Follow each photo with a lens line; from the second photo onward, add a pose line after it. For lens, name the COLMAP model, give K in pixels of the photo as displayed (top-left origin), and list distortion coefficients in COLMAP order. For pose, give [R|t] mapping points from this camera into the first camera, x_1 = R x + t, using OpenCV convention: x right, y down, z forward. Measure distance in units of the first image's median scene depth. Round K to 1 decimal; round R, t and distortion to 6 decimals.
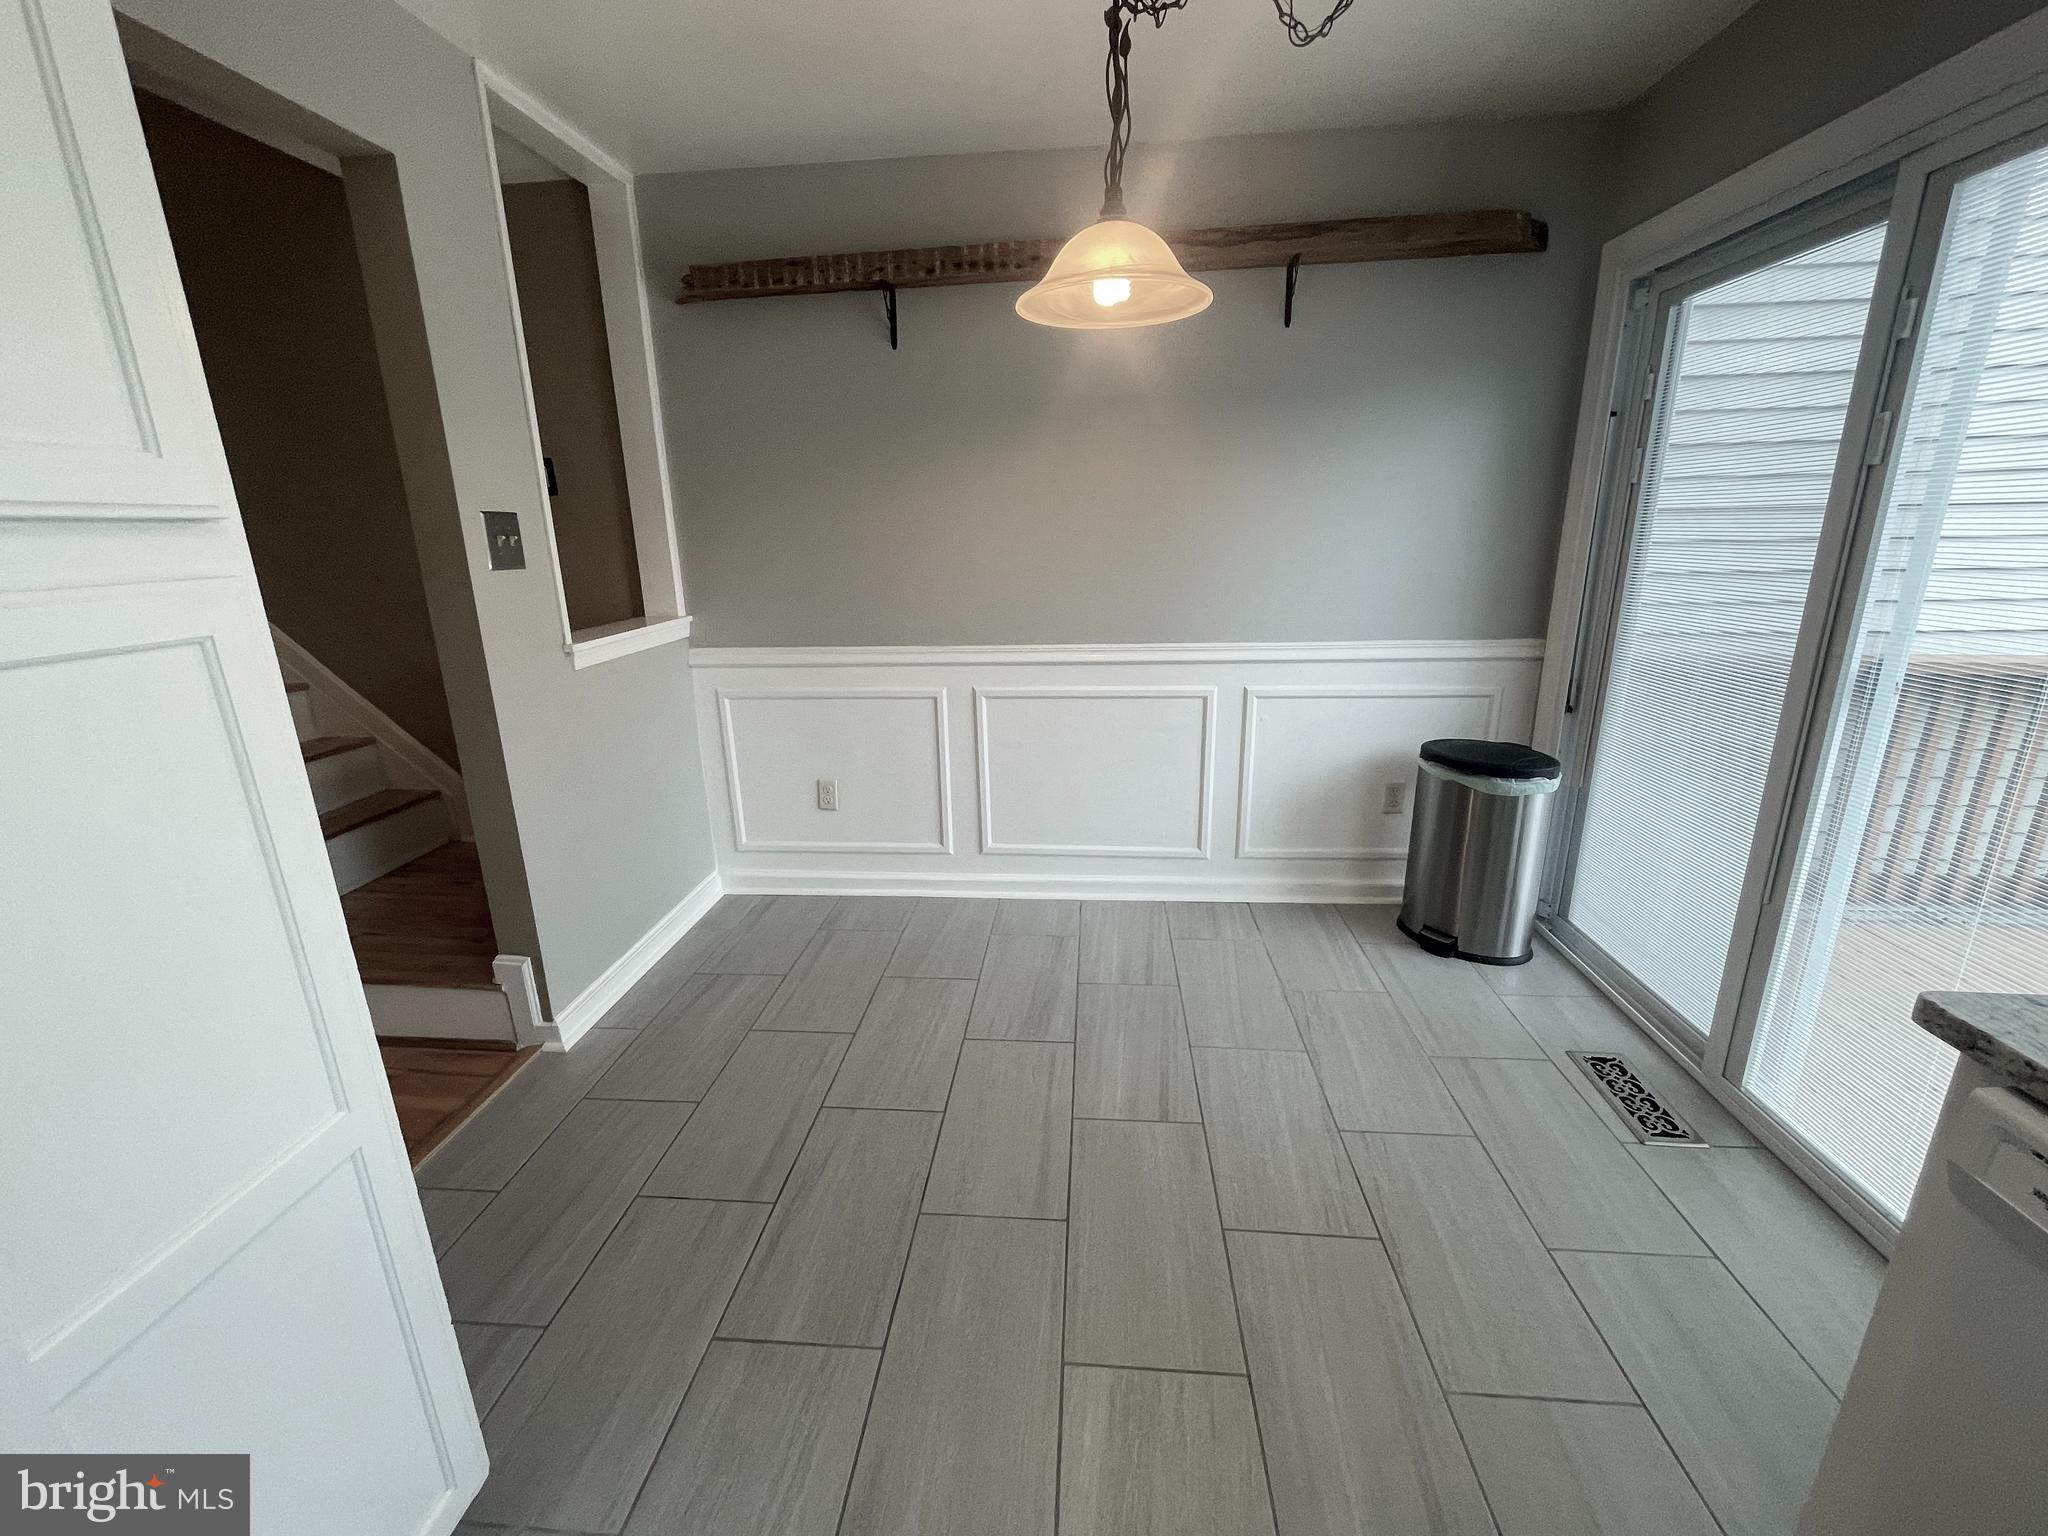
lens RADIAL K [[831.0, 0, 1022.5], [0, 831.0, 760.2], [0, 0, 1]] dist [0.000503, -0.000588]
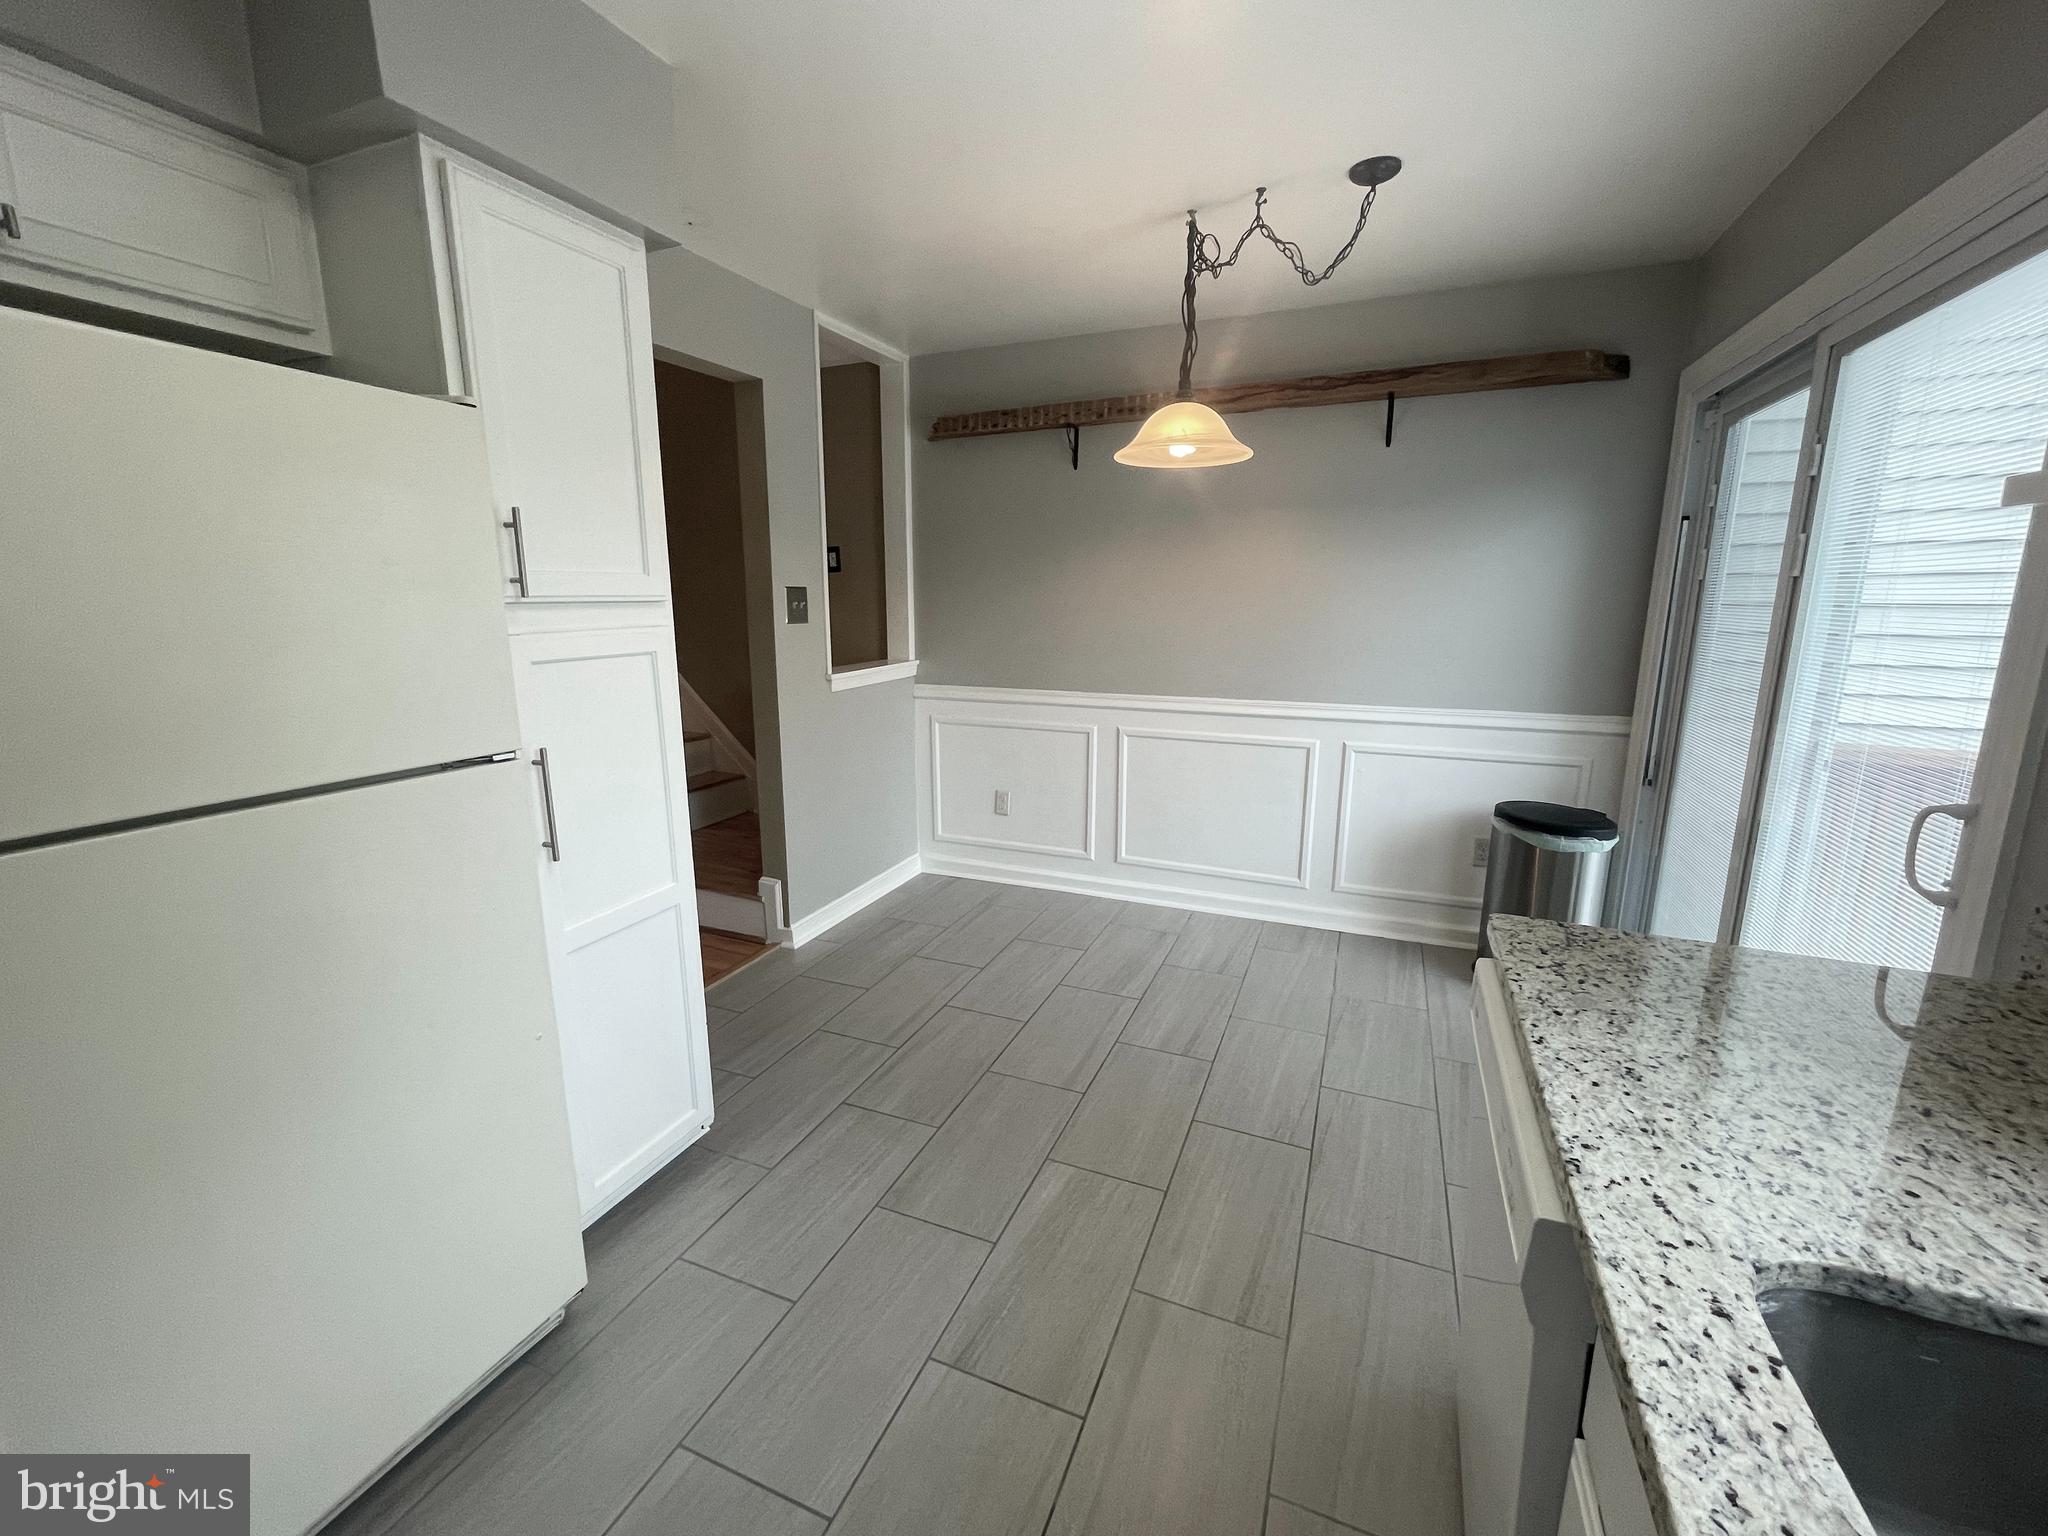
lens RADIAL K [[831.0, 0, 1038.6], [0, 831.0, 760.8], [0, 0, 1]] dist [0.000503, -0.000588]
pose [[0.955565, 0.080279, -0.283637, 0.220089], [-0.100016, 0.993421, -0.055777, 0.053511], [0.277294, 0.081667, 0.957308, -0.272066]]
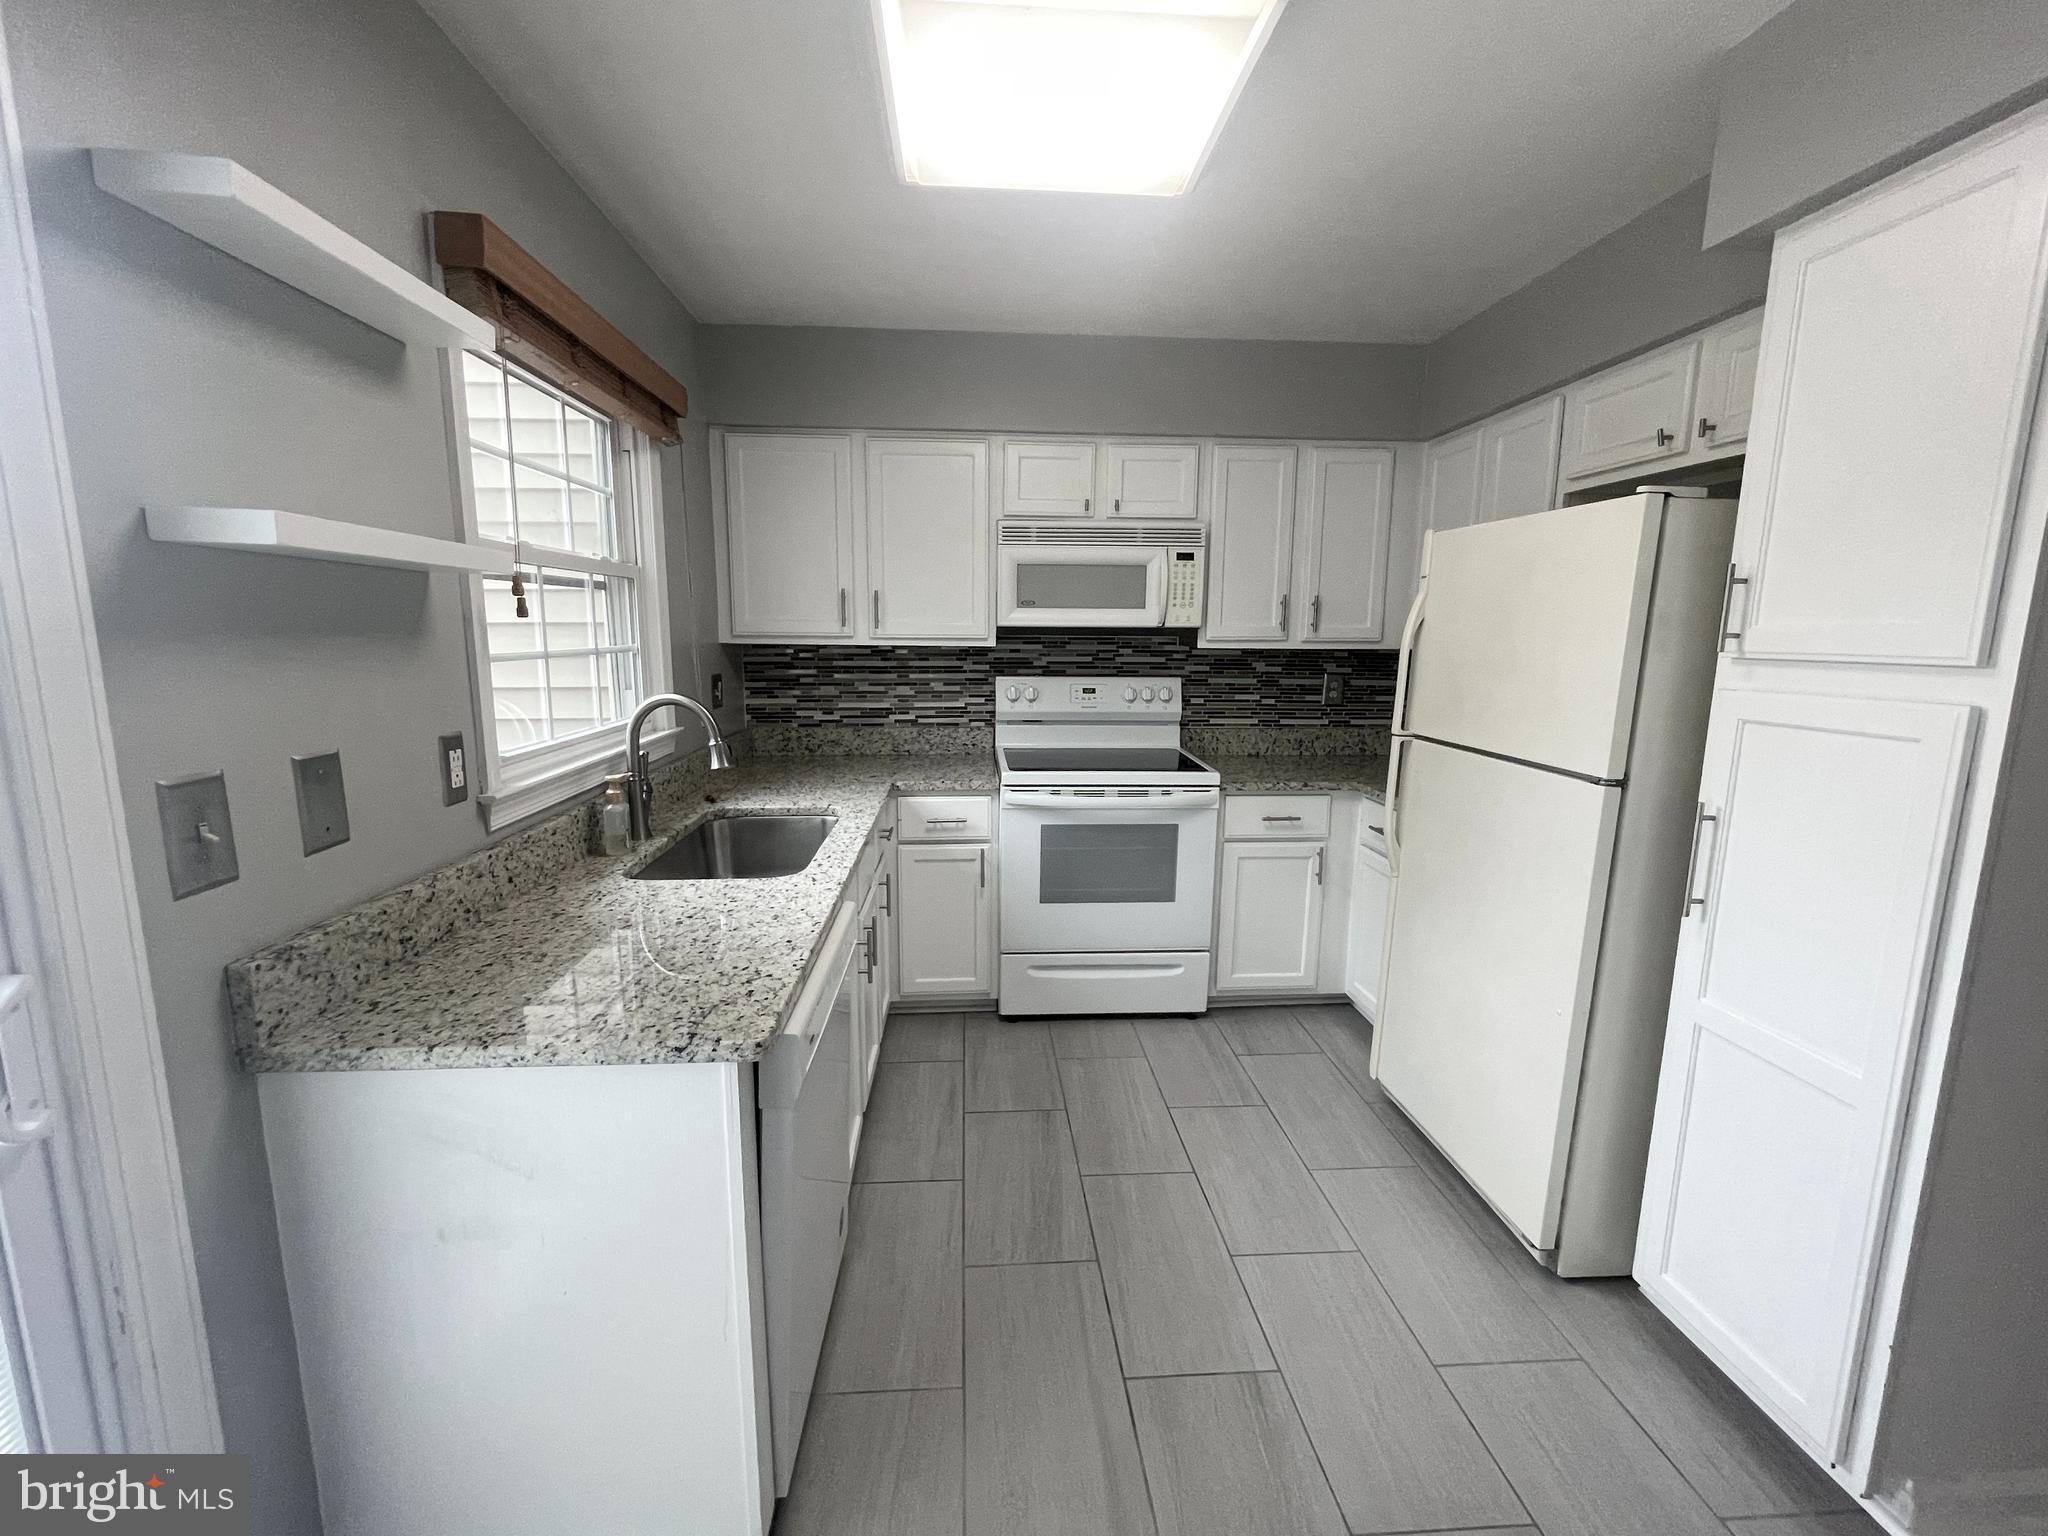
lens RADIAL K [[831.0, 0, 1026.3], [0, 831.0, 755.9], [0, 0, 1]] dist [0.000503, -0.000588]
pose [[-0.987354, 0.033372, -0.154980, 0.371023], [-0.034477, 0.908993, 0.415383, -0.640561], [0.154738, 0.415473, -0.896347, 2.071262]]
